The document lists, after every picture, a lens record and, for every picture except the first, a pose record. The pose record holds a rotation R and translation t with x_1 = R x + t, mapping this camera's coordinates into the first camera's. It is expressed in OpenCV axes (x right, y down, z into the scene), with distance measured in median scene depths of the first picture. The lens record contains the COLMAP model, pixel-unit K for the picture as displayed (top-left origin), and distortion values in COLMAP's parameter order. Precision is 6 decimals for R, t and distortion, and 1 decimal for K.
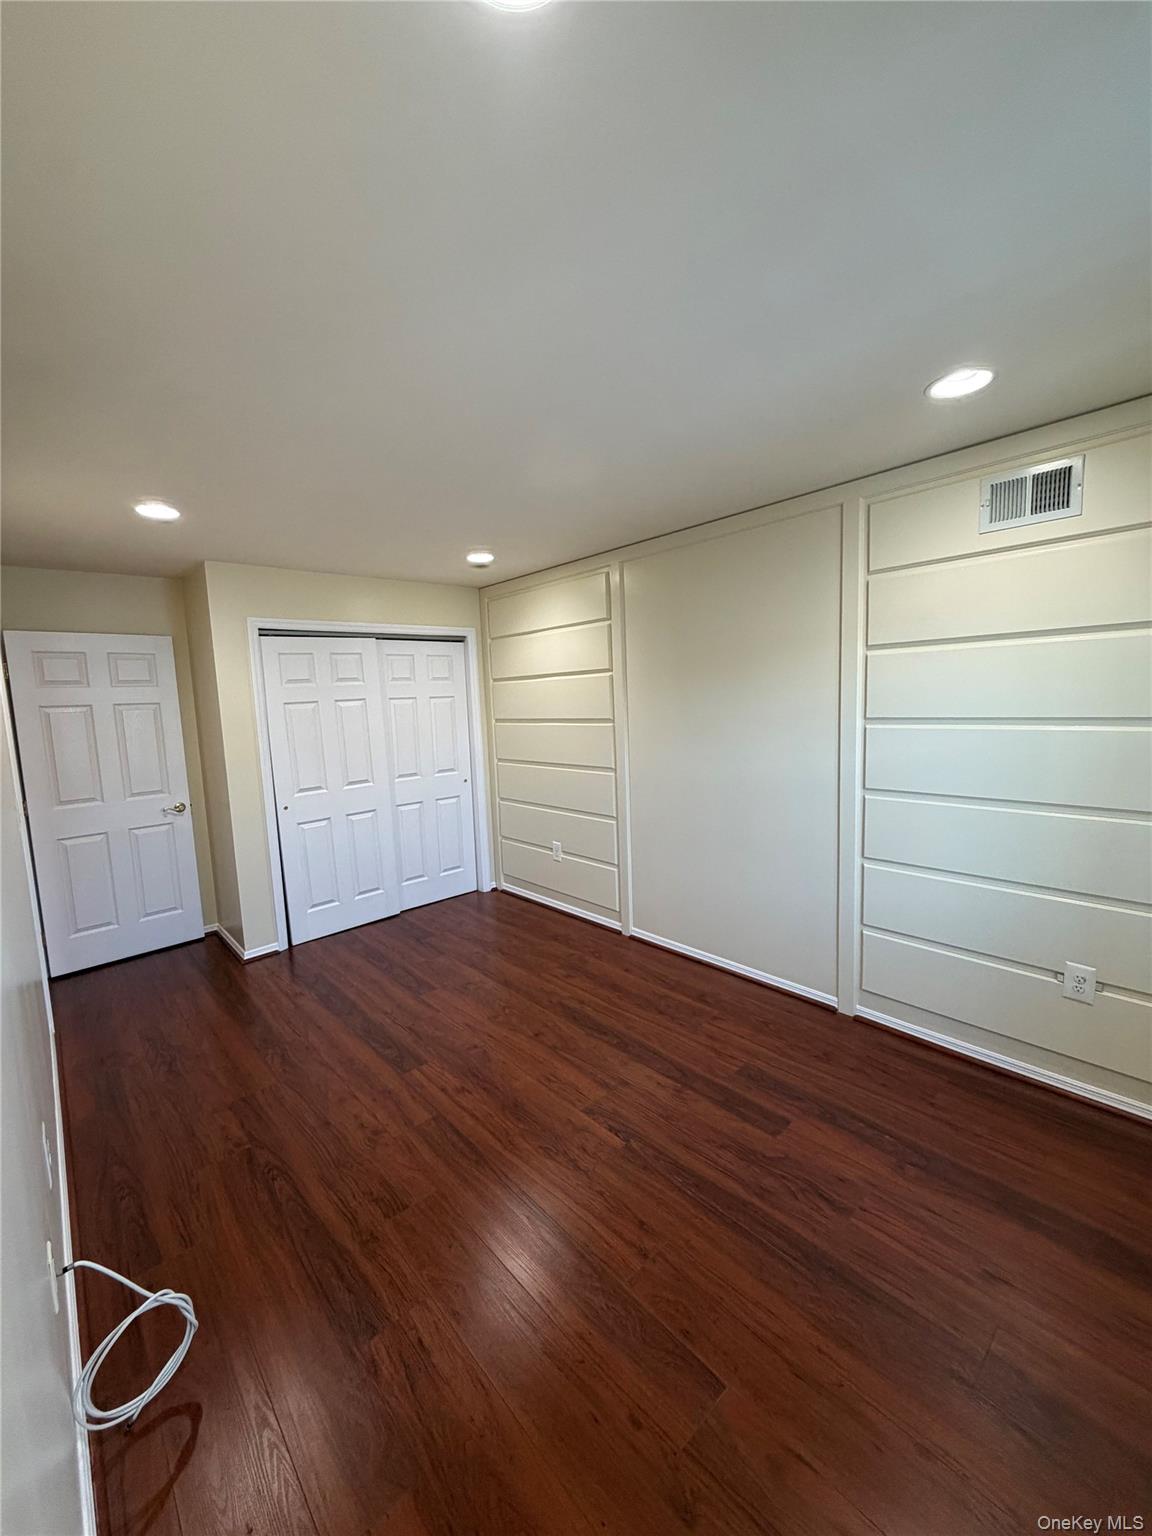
lens RADIAL K [[610.2, 0, 575.8], [0, 610.2, 763.5], [0, 0, 1]] dist [0.000191, -0.000070]
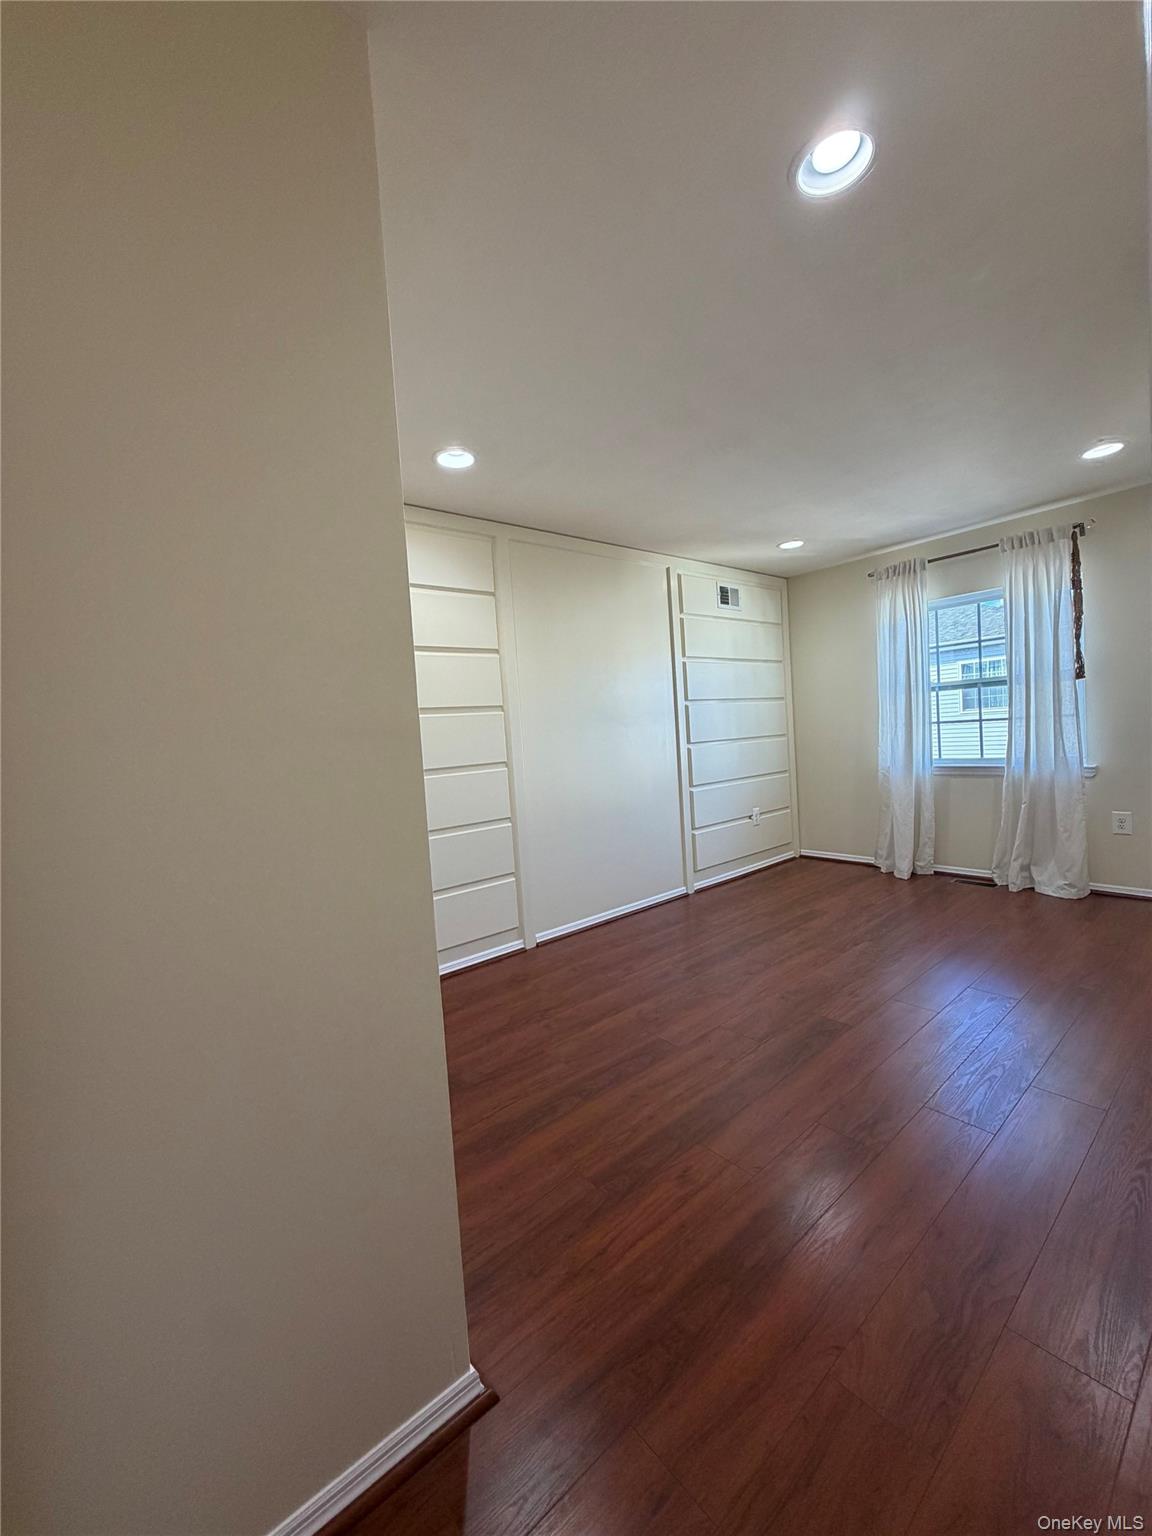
lens RADIAL K [[610.2, 0, 575.8], [0, 610.2, 763.5], [0, 0, 1]] dist [0.000191, -0.000070]
pose [[0.042461, -0.011972, 0.999026, -1.164735], [0.173246, 0.984869, 0.004439, 0.034192], [-0.983963, 0.172889, 0.043892, 1.232551]]
